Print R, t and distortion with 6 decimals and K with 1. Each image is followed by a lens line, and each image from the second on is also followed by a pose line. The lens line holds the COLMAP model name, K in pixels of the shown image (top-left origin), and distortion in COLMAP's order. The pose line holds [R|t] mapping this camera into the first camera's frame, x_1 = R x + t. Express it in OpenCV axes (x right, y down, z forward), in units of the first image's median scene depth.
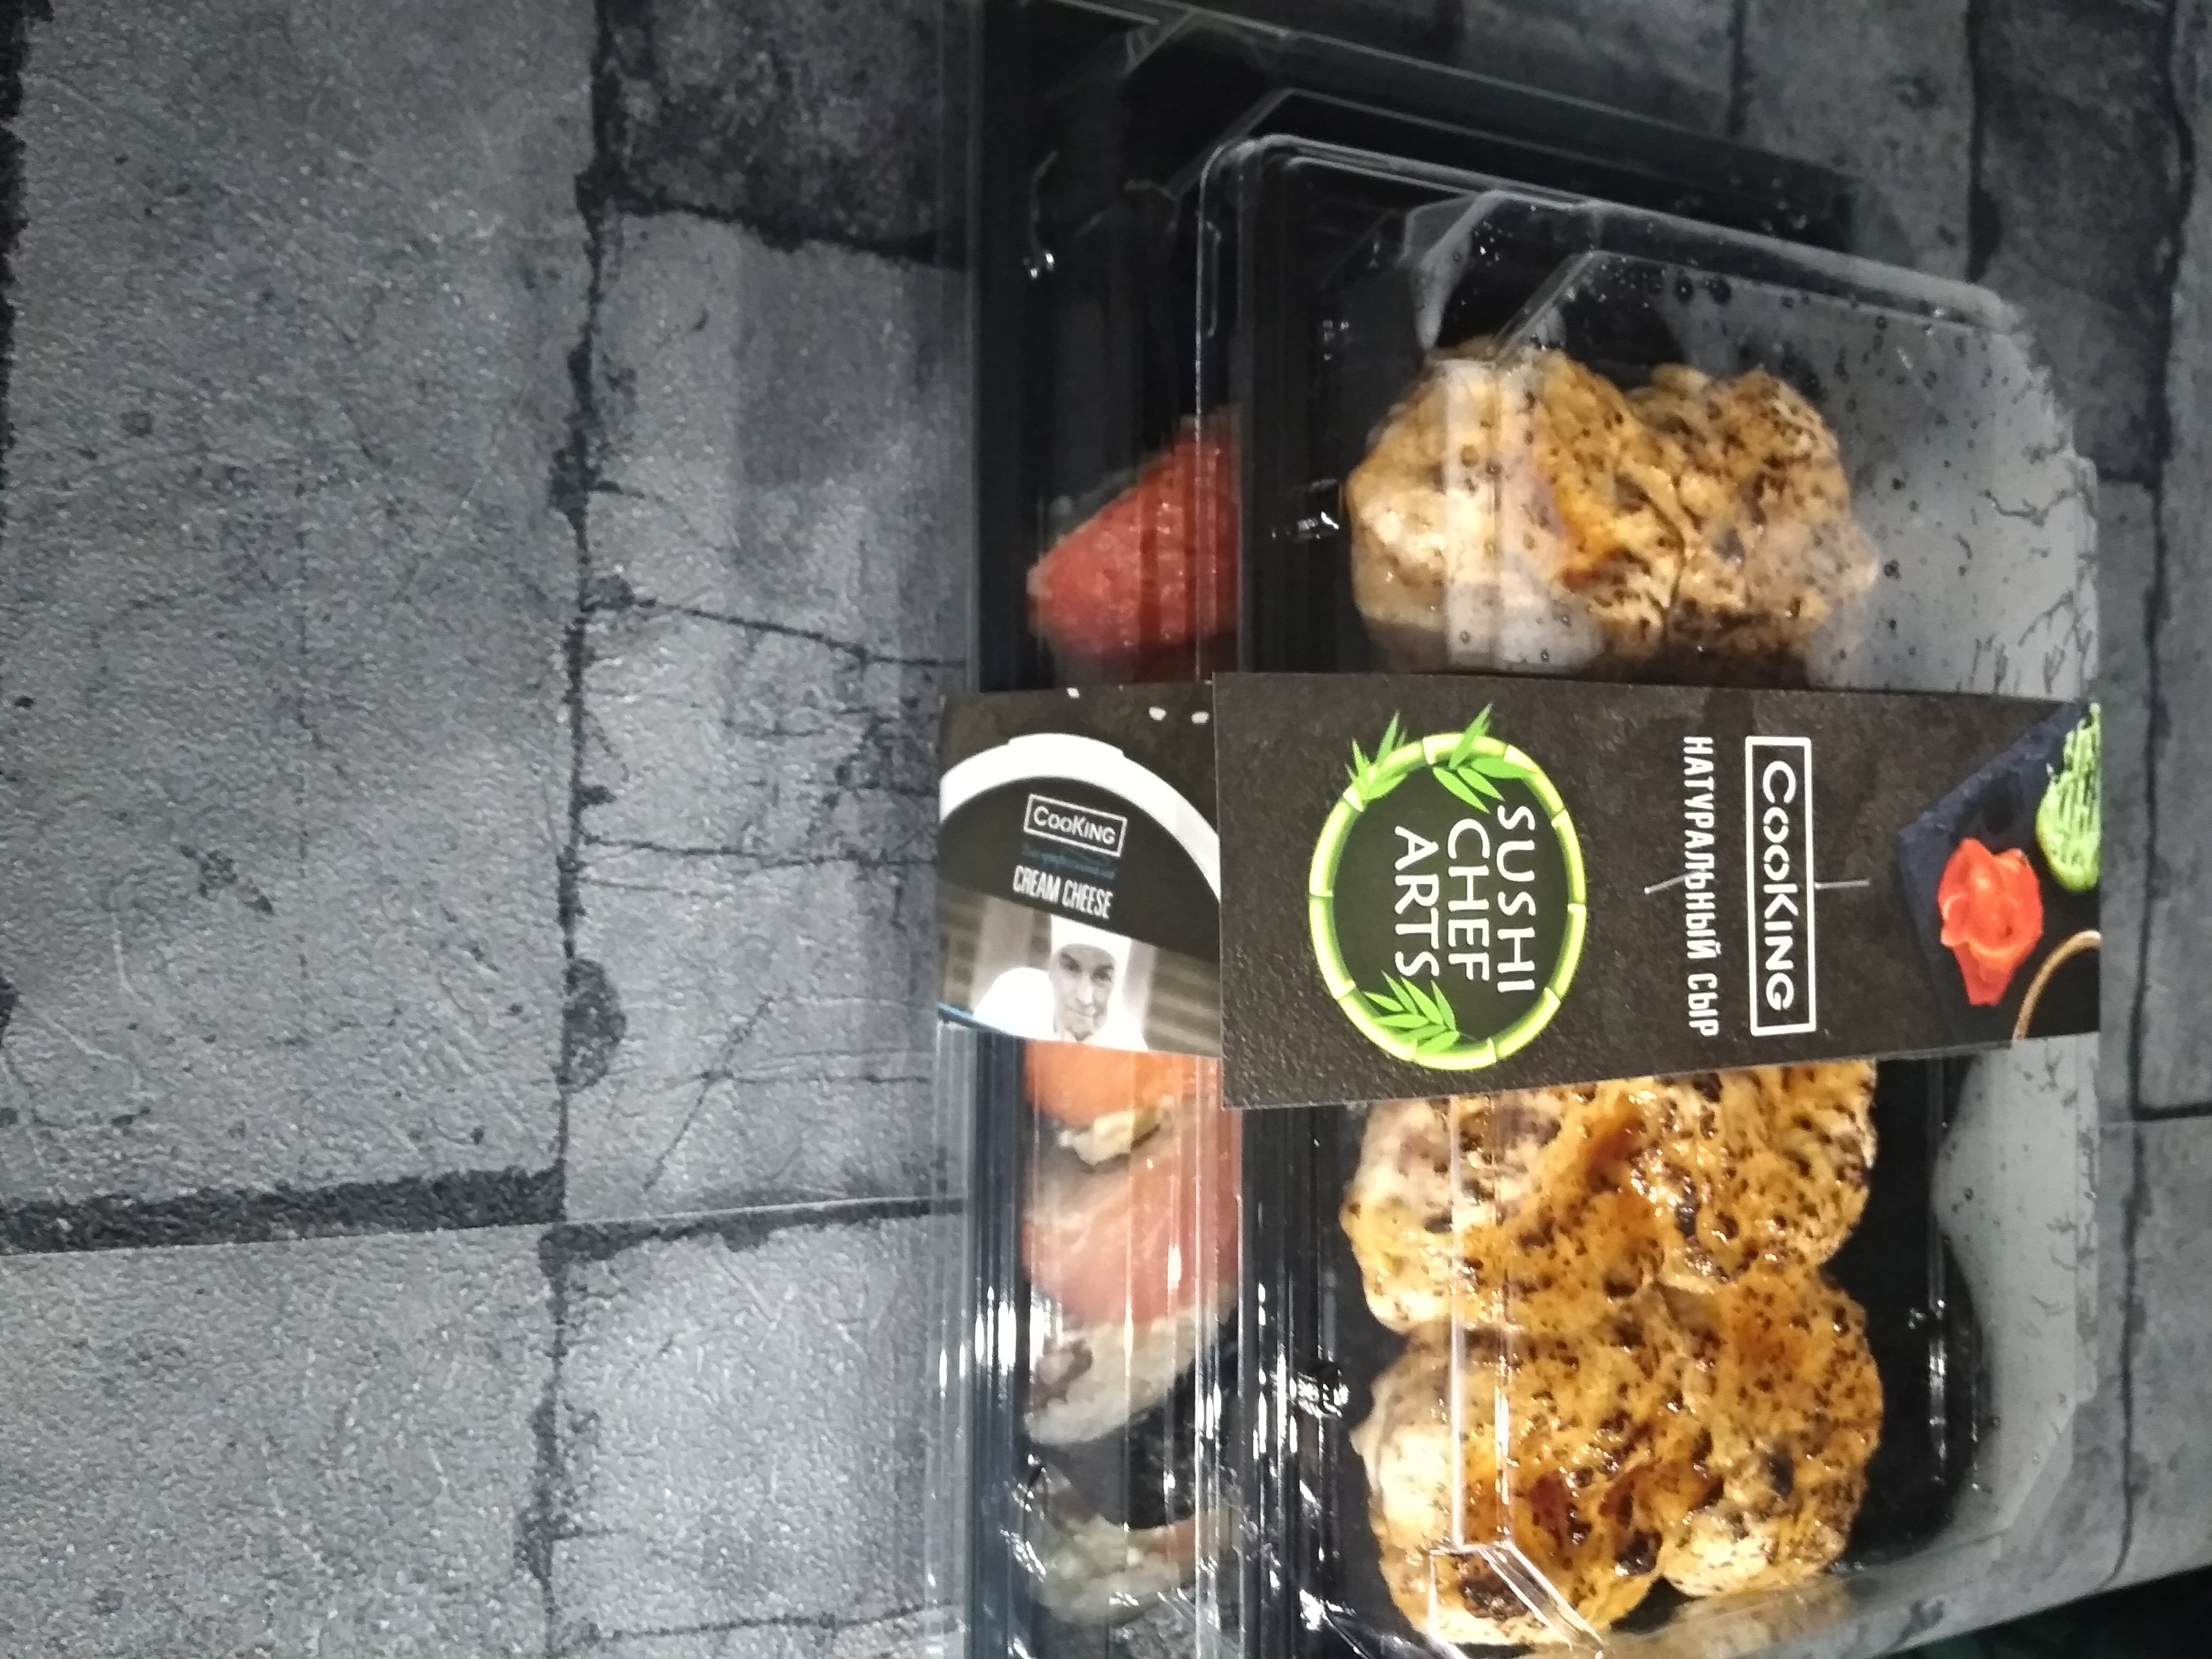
lens RADIAL K [[1863.4, 0, 1106.0], [0, 1863.4, 829.5], [0, 0, 1]] dist [0.092715, -0.195585]
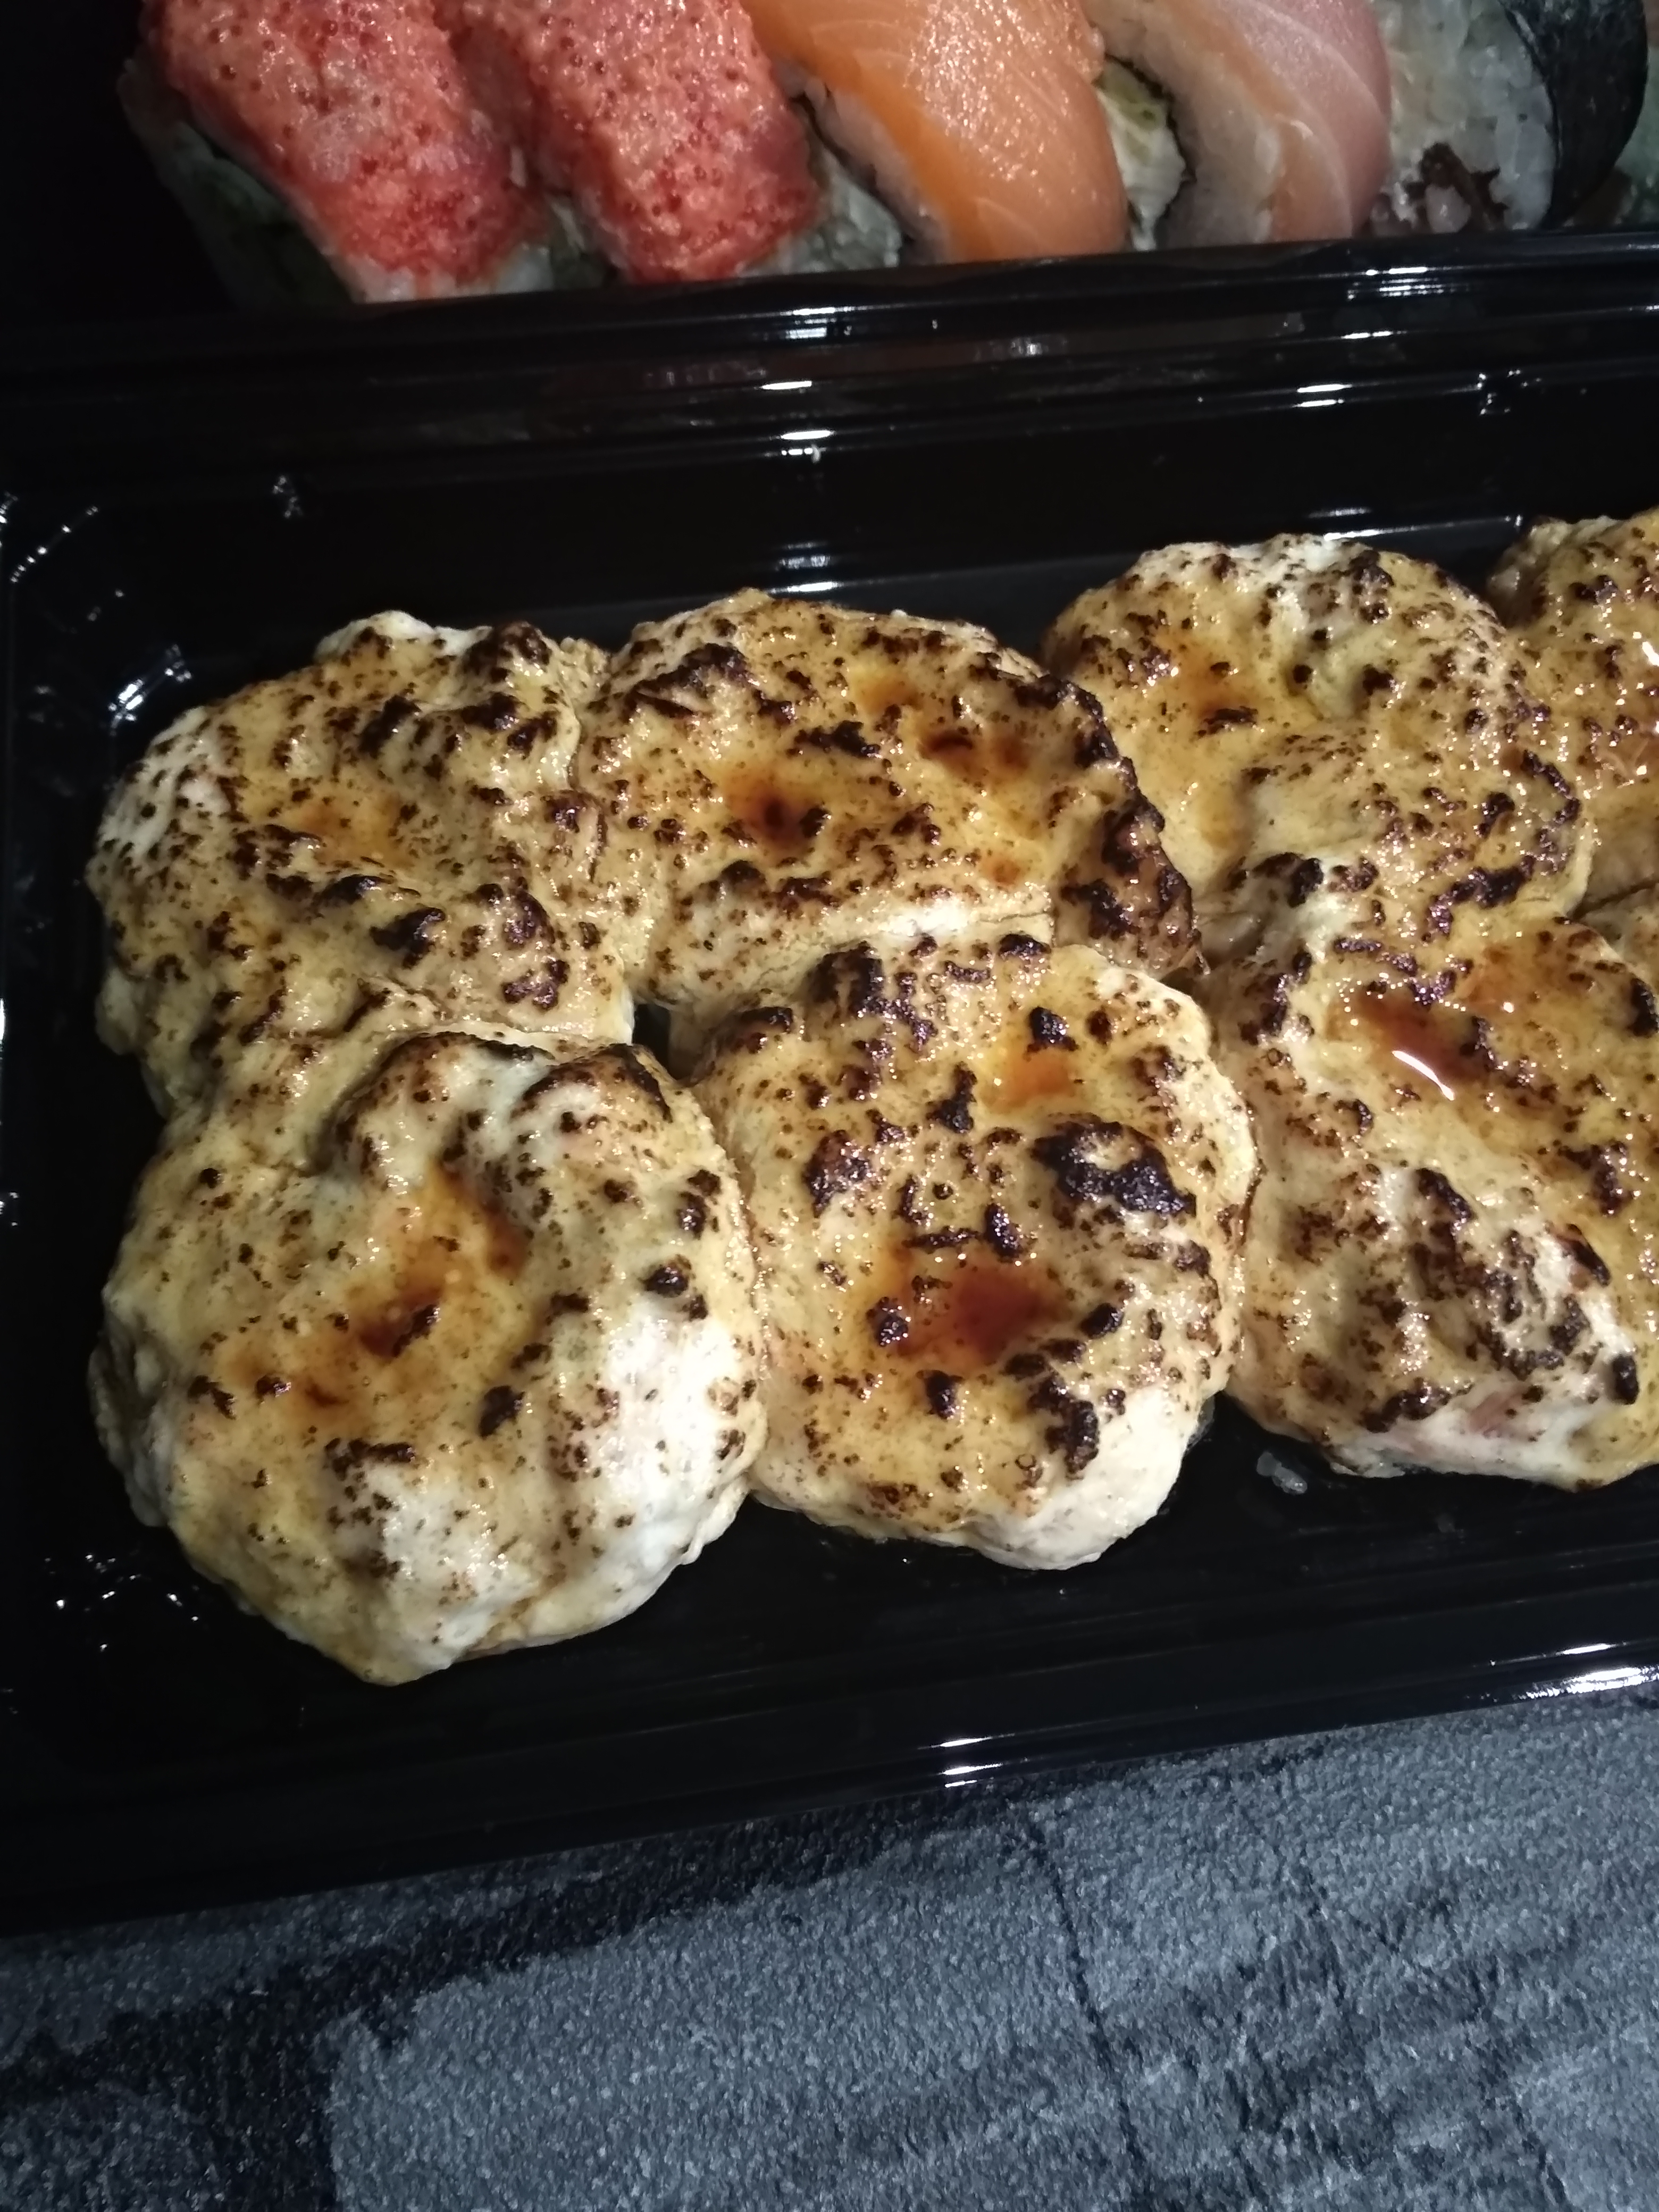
lens RADIAL K [[1863.4, 0, 839.4], [0, 1863.4, 1109.2], [0, 0, 1]] dist [0.092715, -0.195585]
pose [[-0.111006, -0.989600, -0.091480, 0.321992], [0.988254, -0.119644, 0.095071, -0.078585], [-0.105027, -0.079852, 0.991258, 0.403072]]
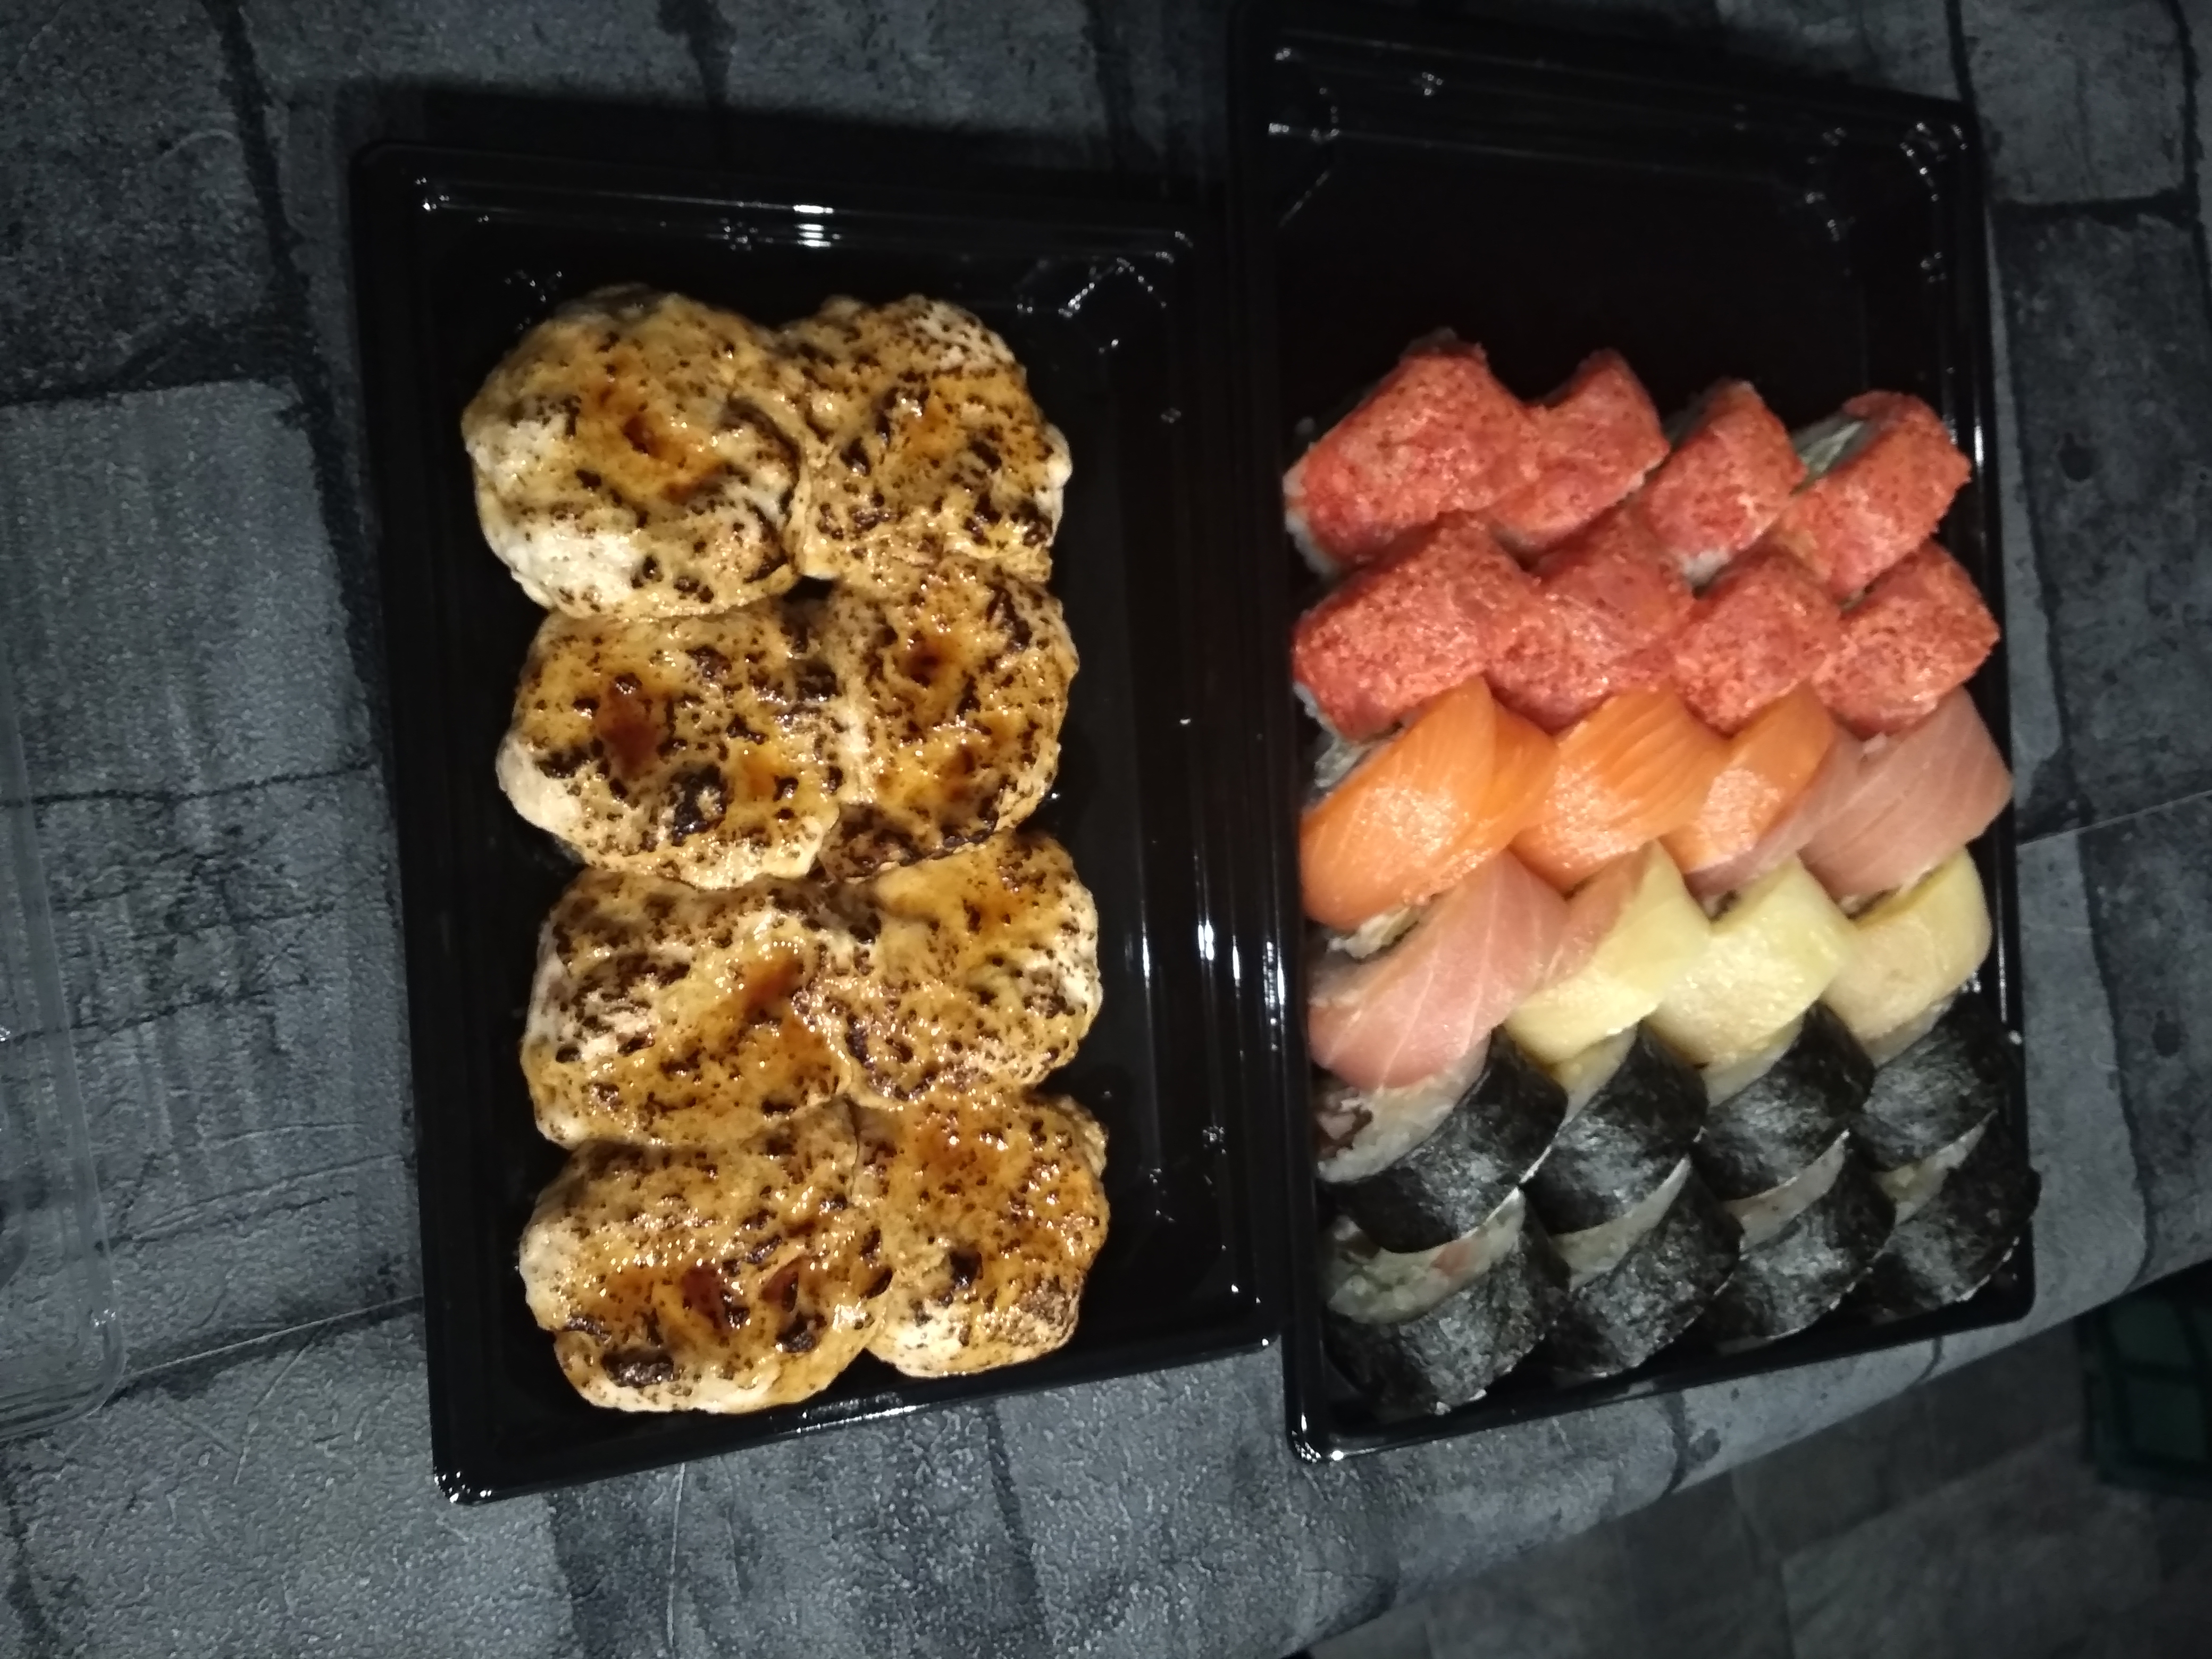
lens RADIAL K [[1863.4, 0, 1106.0], [0, 1863.4, 829.5], [0, 0, 1]] dist [0.092715, -0.195585]
pose [[0.992878, -0.059617, -0.103149, 0.593617], [0.062053, 0.997861, 0.020567, 0.062351], [0.101702, -0.026822, 0.994453, -0.115978]]
